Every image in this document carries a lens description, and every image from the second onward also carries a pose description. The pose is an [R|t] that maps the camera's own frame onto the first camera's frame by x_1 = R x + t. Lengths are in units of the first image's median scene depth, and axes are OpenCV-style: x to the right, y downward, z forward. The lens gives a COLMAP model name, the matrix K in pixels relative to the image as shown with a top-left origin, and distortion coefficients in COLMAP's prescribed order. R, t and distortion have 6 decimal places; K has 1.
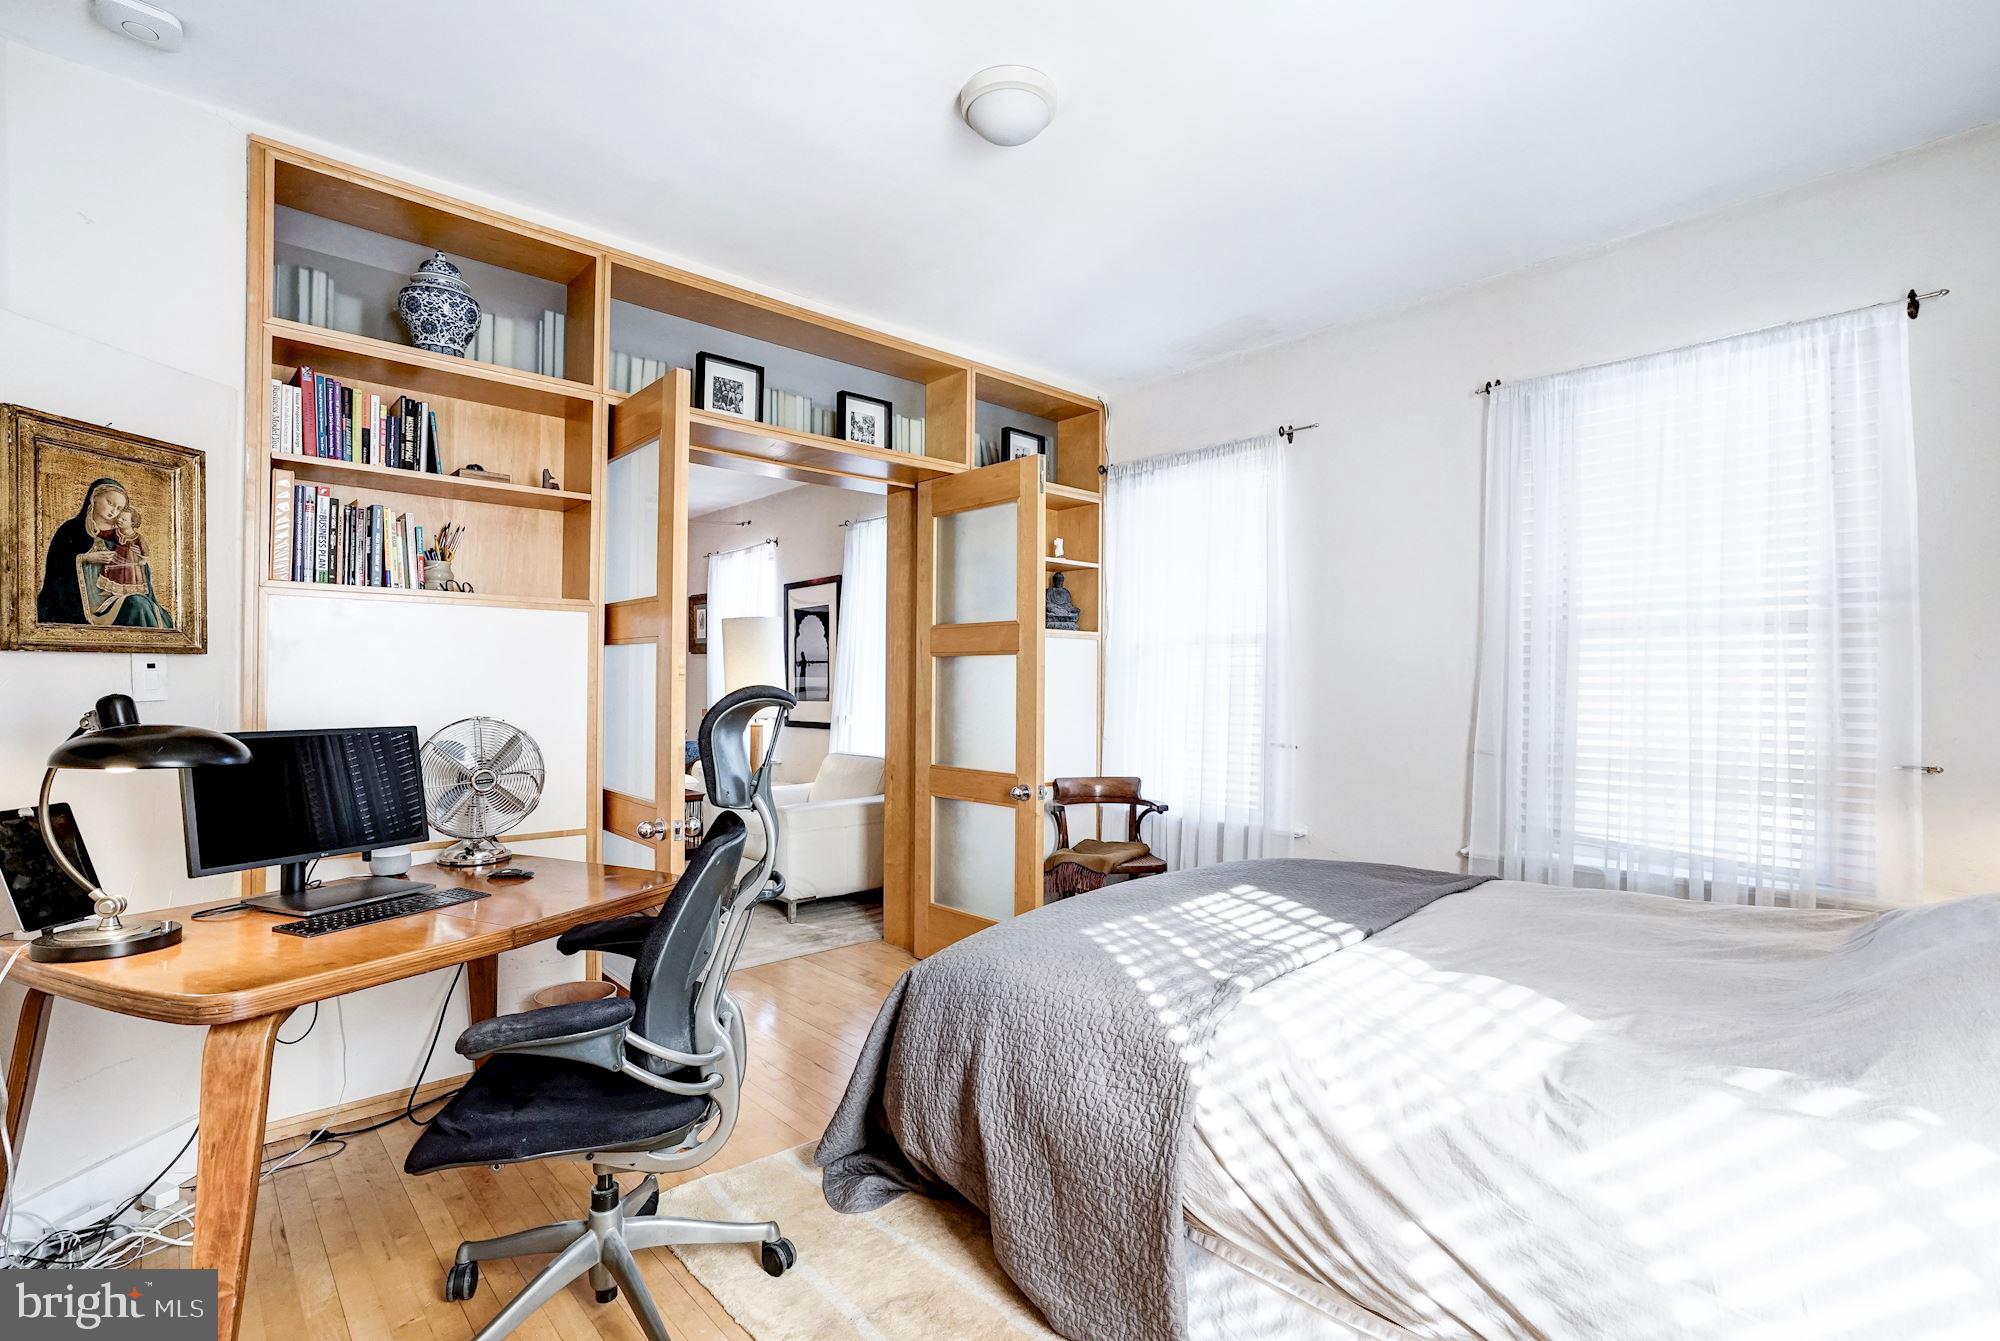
lens RADIAL K [[915.5, 0, 970.9], [0, 915.5, 679.5], [0, 0, 1]] dist [-0.000917, 0.000533]
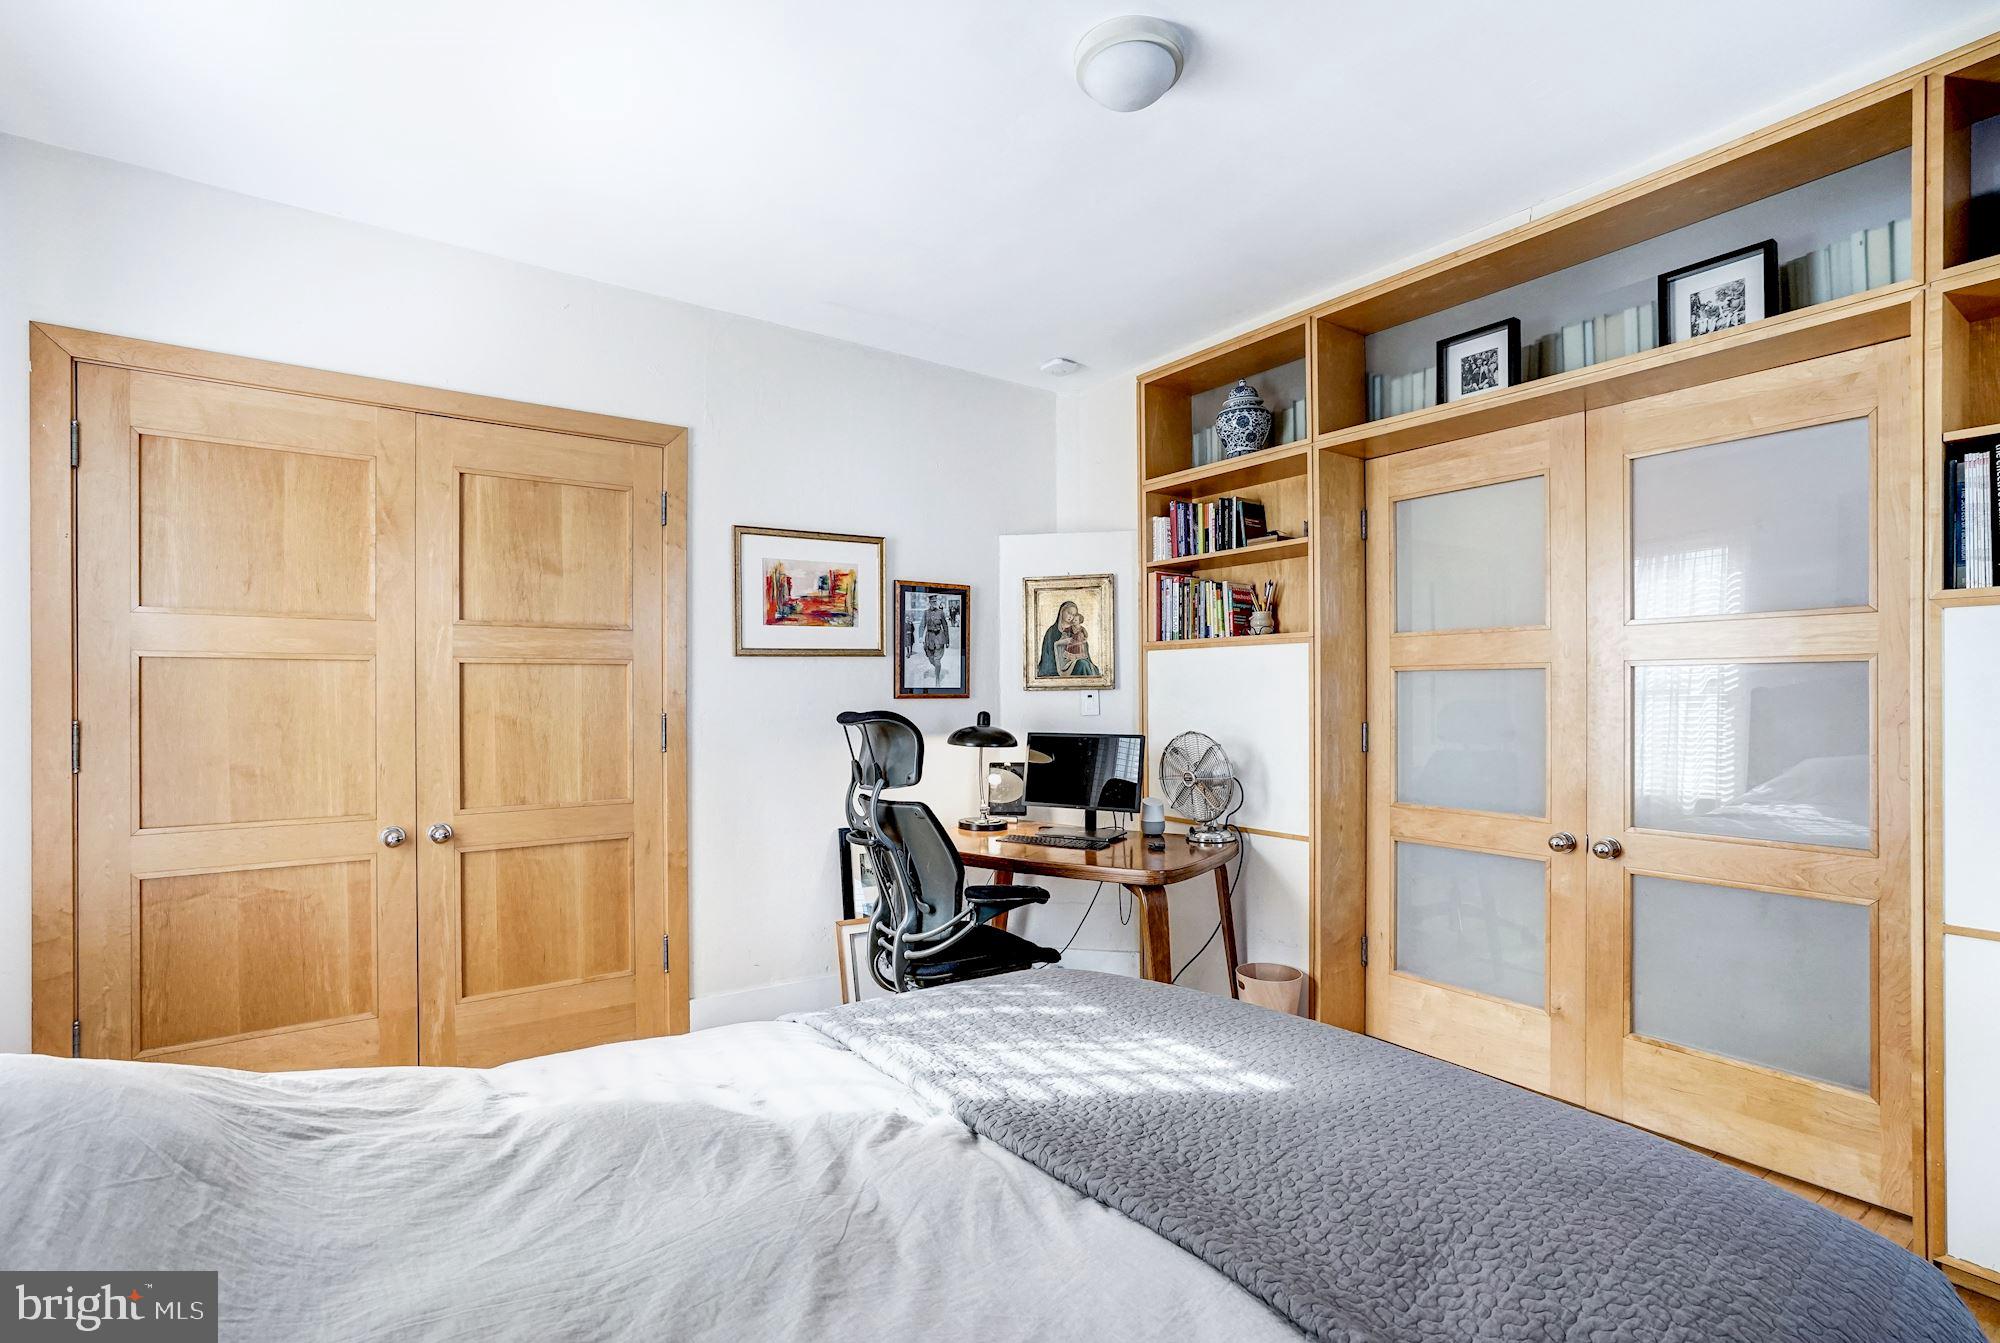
lens RADIAL K [[930.9, 0, 1029.5], [0, 930.9, 692.8], [0, 0, 1]] dist [0.000497, 0.000014]
pose [[-0.065617, -0.006960, -0.997821, 0.789189], [0.006382, 0.999952, -0.007395, -0.007095], [0.997824, -0.006853, -0.065570, 0.792261]]
